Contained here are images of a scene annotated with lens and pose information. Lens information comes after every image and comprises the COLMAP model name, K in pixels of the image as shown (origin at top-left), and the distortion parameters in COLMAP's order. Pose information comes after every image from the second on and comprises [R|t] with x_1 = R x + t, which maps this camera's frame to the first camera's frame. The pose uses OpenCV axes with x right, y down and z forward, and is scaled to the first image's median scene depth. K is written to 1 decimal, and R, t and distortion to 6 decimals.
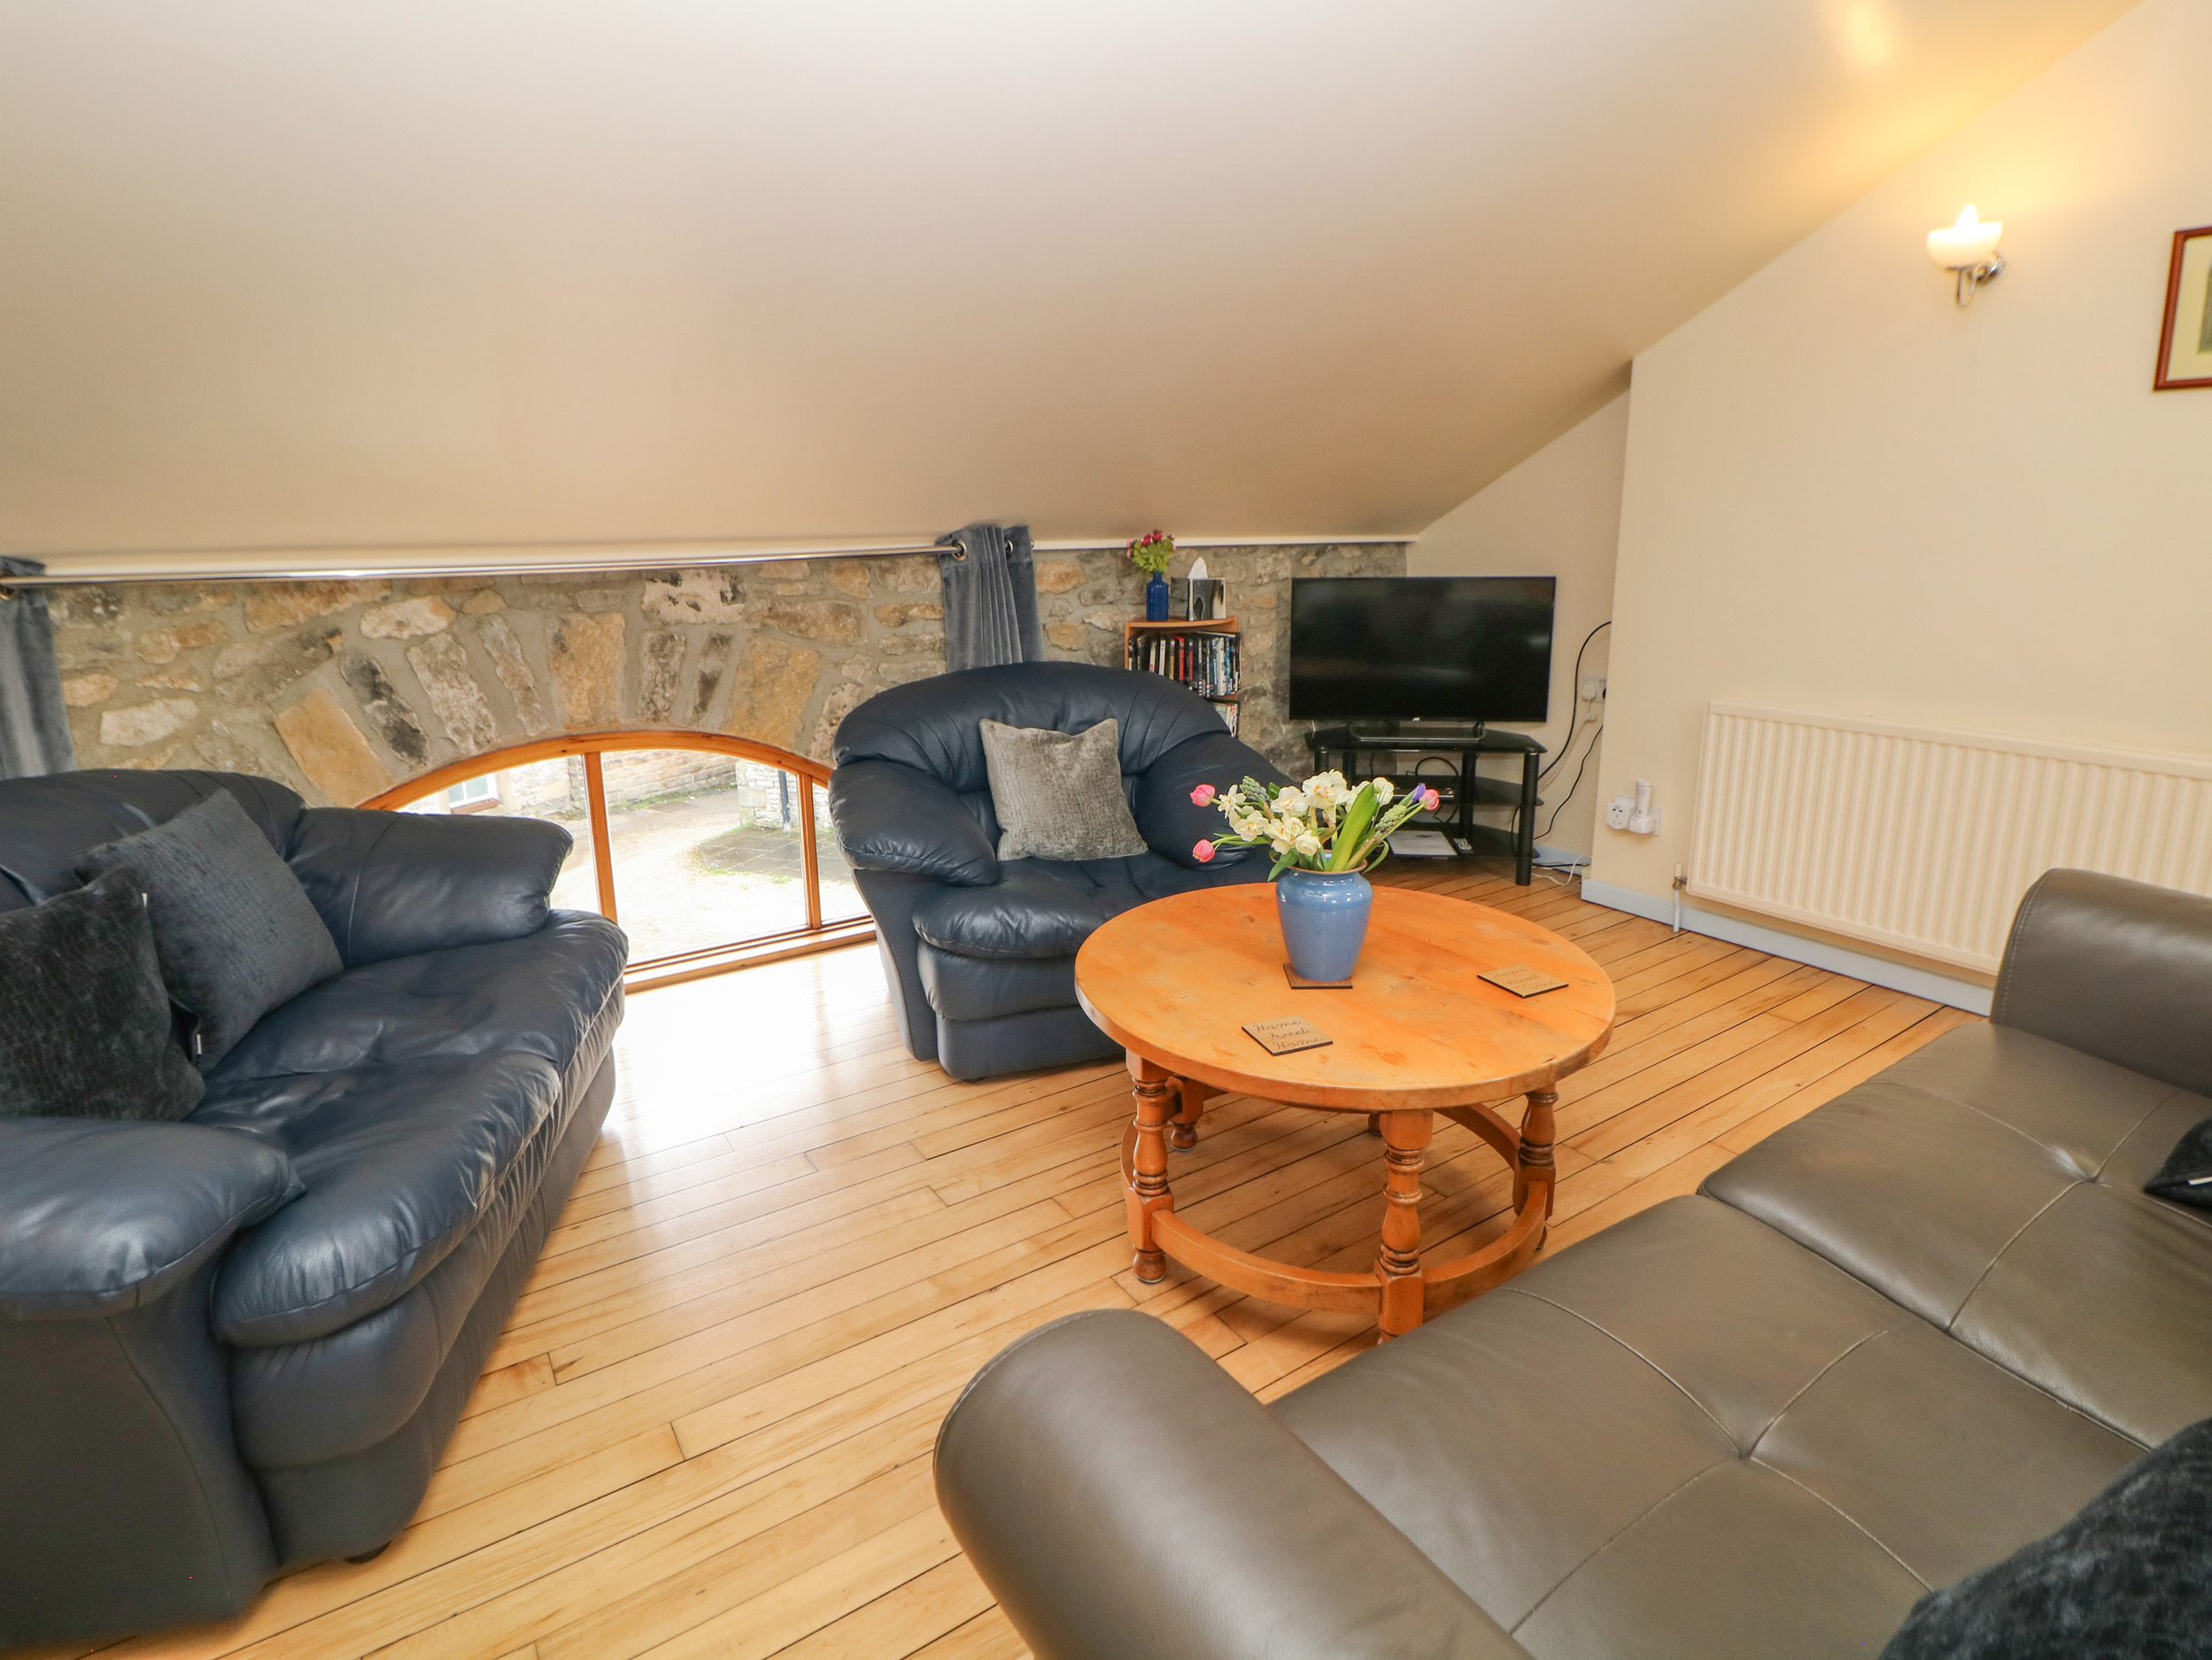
lens RADIAL K [[1157.3, 0, 1096.7], [0, 1157.3, 778.9], [0, 0, 1]] dist [0.003646, -0.019933]
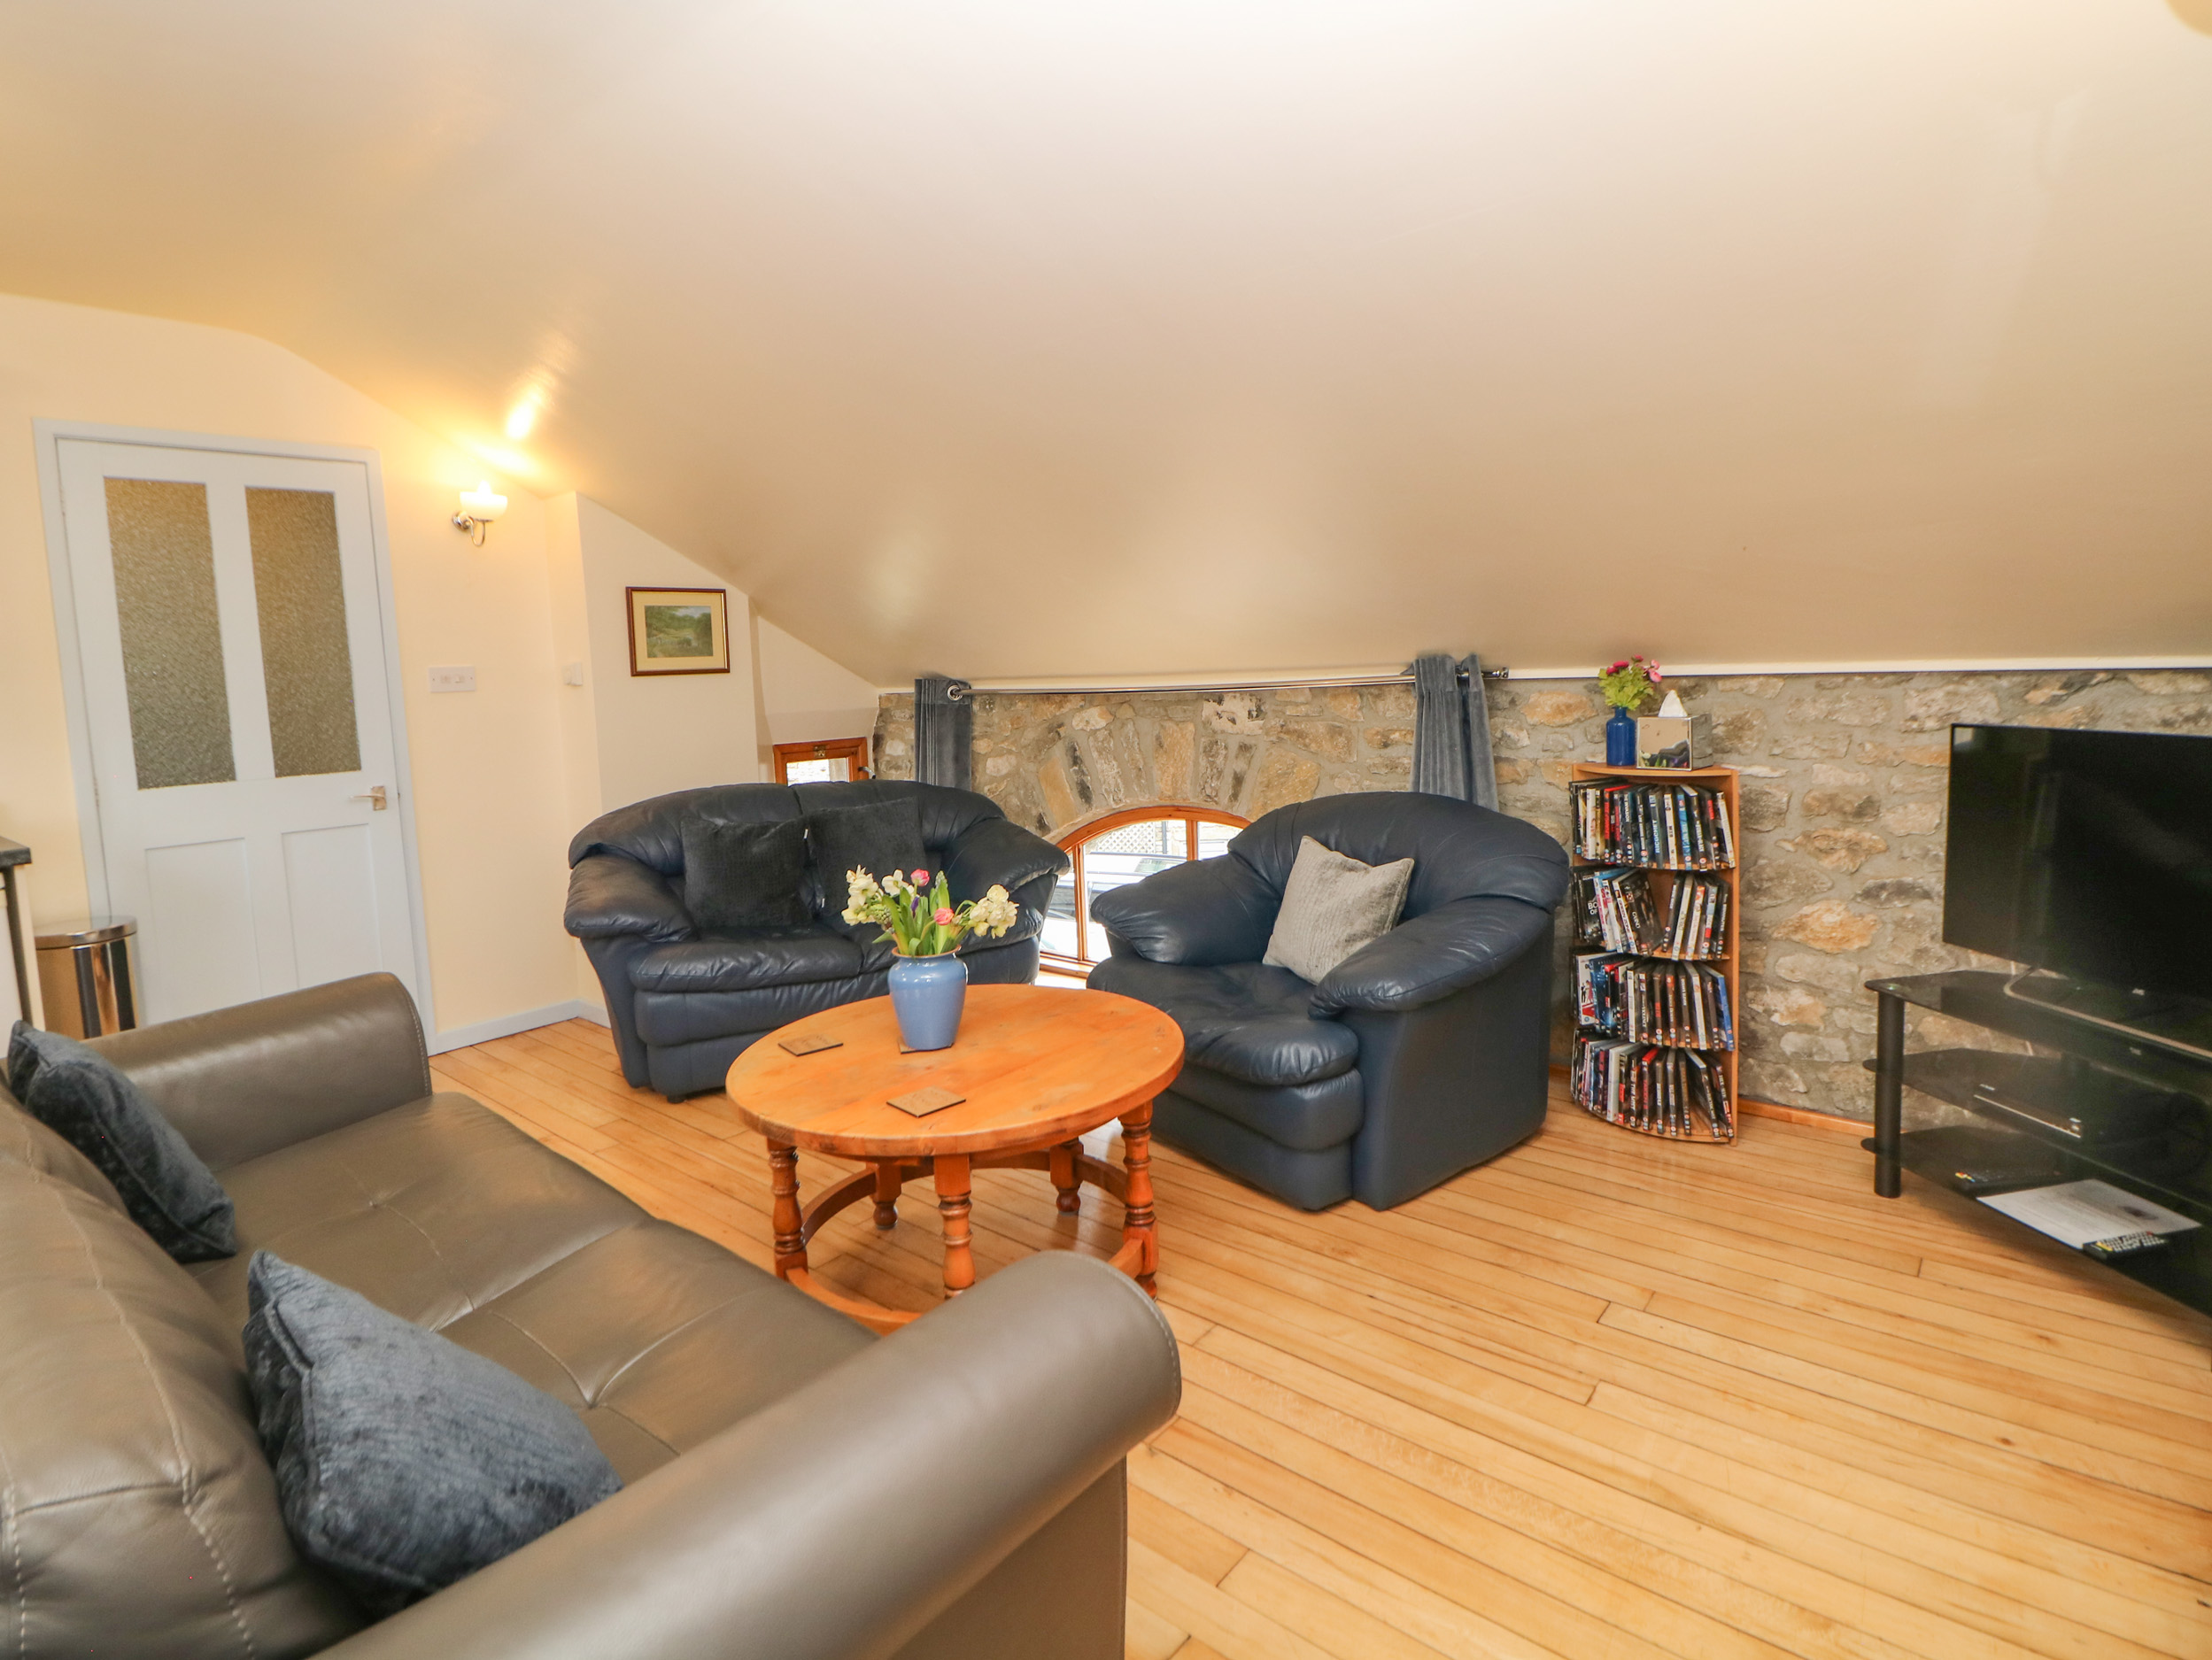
lens RADIAL K [[1157.3, 0, 1096.7], [0, 1157.3, 778.9], [0, 0, 1]] dist [0.003646, -0.019933]
pose [[0.264966, 0.098192, -0.959245, 0.863464], [-0.170782, 0.983853, 0.053537, -0.125995], [0.949013, 0.149636, 0.277457, 0.491585]]
